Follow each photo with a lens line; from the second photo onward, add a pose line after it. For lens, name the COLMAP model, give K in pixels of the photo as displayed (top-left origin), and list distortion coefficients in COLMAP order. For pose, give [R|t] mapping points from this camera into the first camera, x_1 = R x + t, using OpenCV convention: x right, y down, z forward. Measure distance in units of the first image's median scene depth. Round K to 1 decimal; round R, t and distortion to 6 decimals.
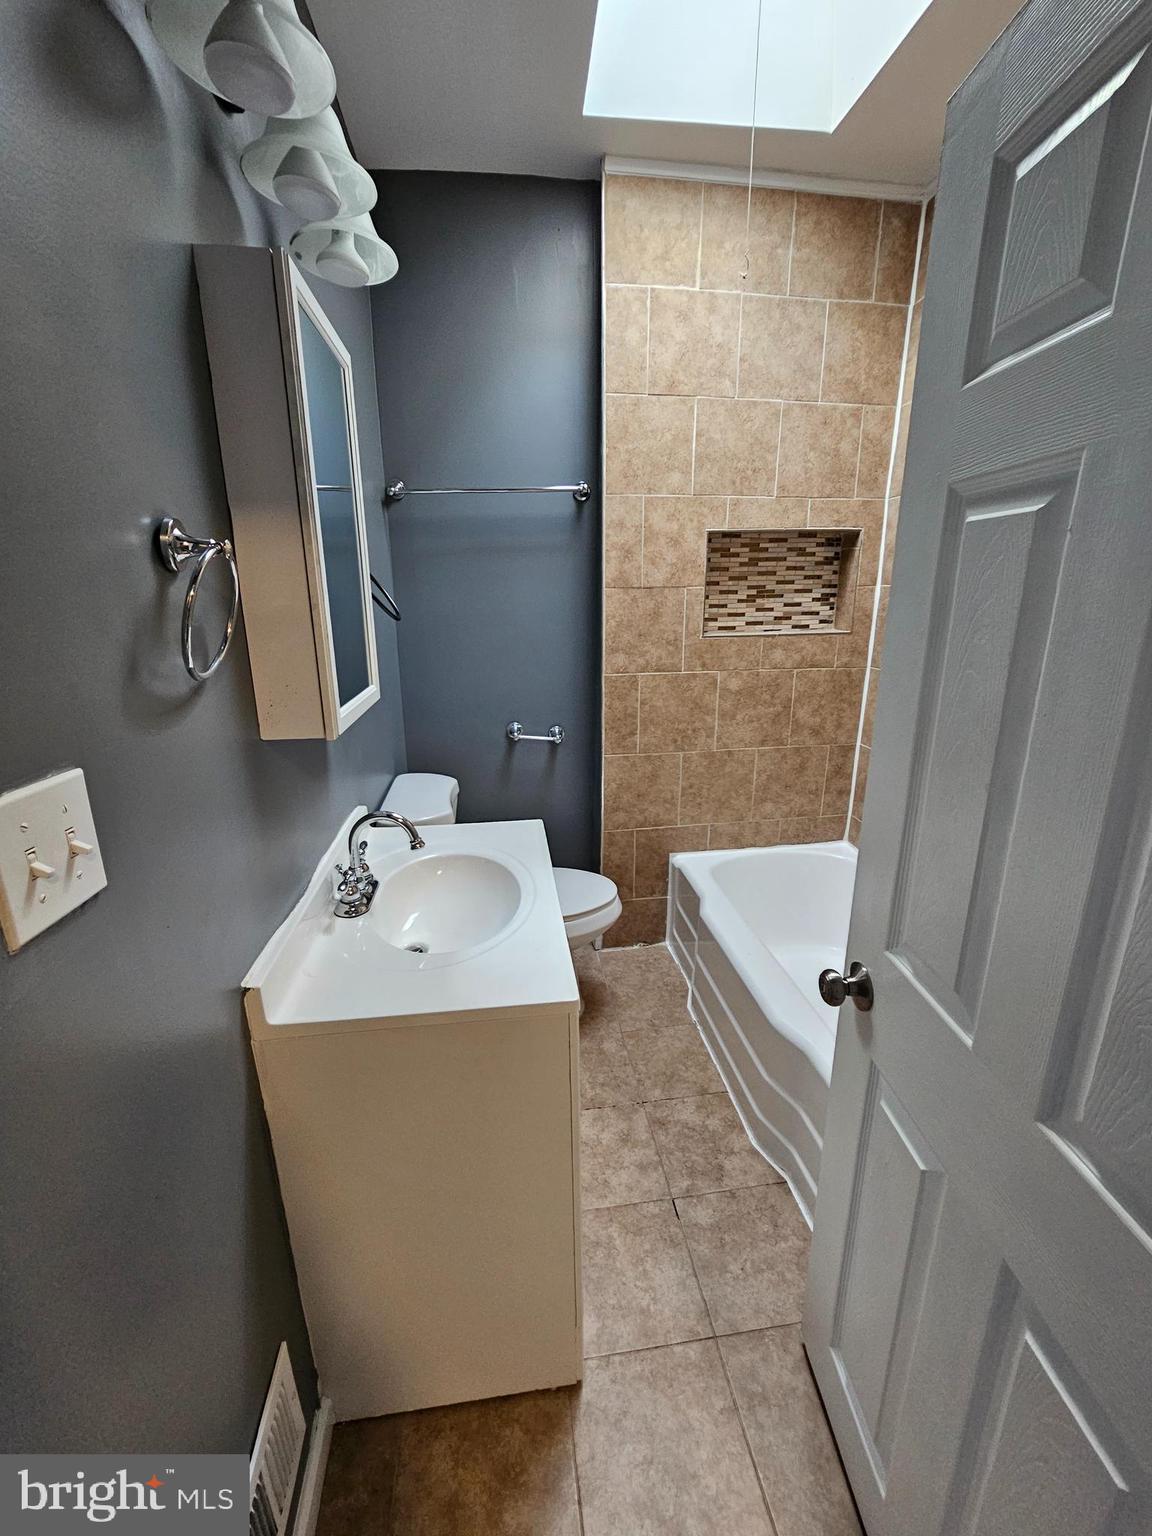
lens RADIAL K [[630.1, 0, 573.9], [0, 630.1, 764.5], [0, 0, 1]] dist [-0.001765, 0.000041]
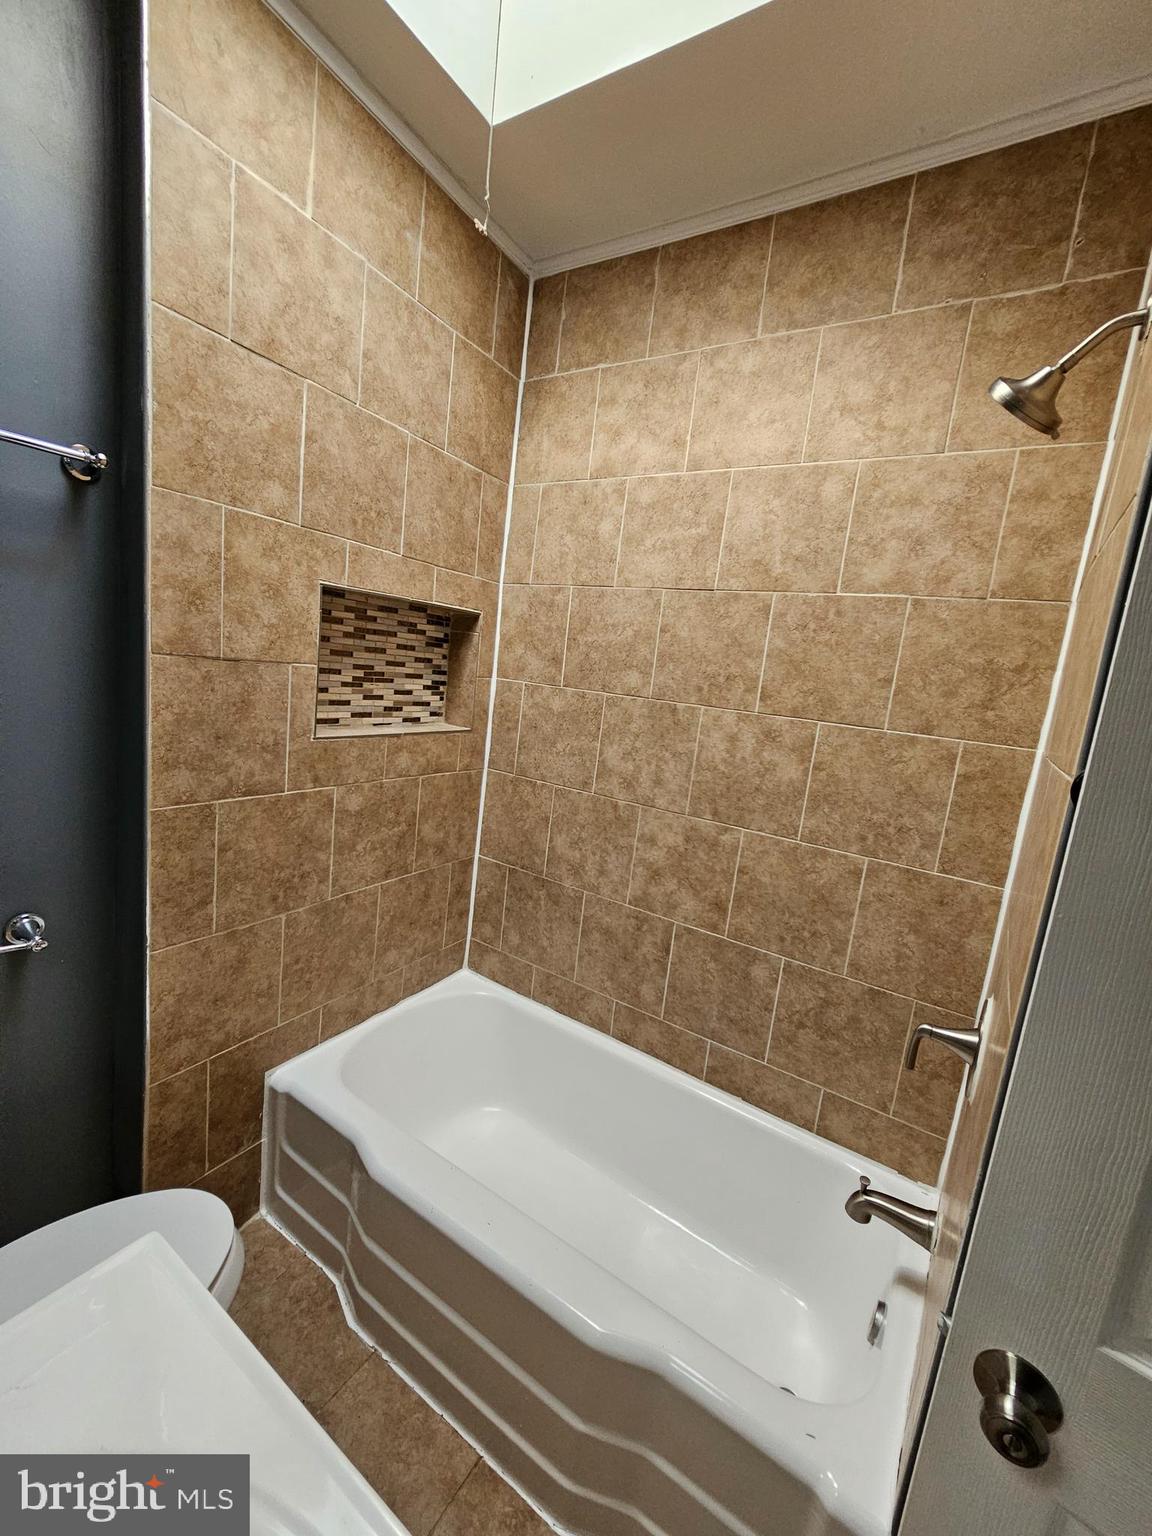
lens RADIAL K [[630.1, 0, 571.3], [0, 630.1, 772.8], [0, 0, 1]] dist [-0.001765, 0.000041]
pose [[0.649304, -0.044677, 0.759215, -0.124945], [0.092244, 0.995529, -0.020307, -0.127428], [-0.754914, 0.083219, 0.650523, 0.364812]]
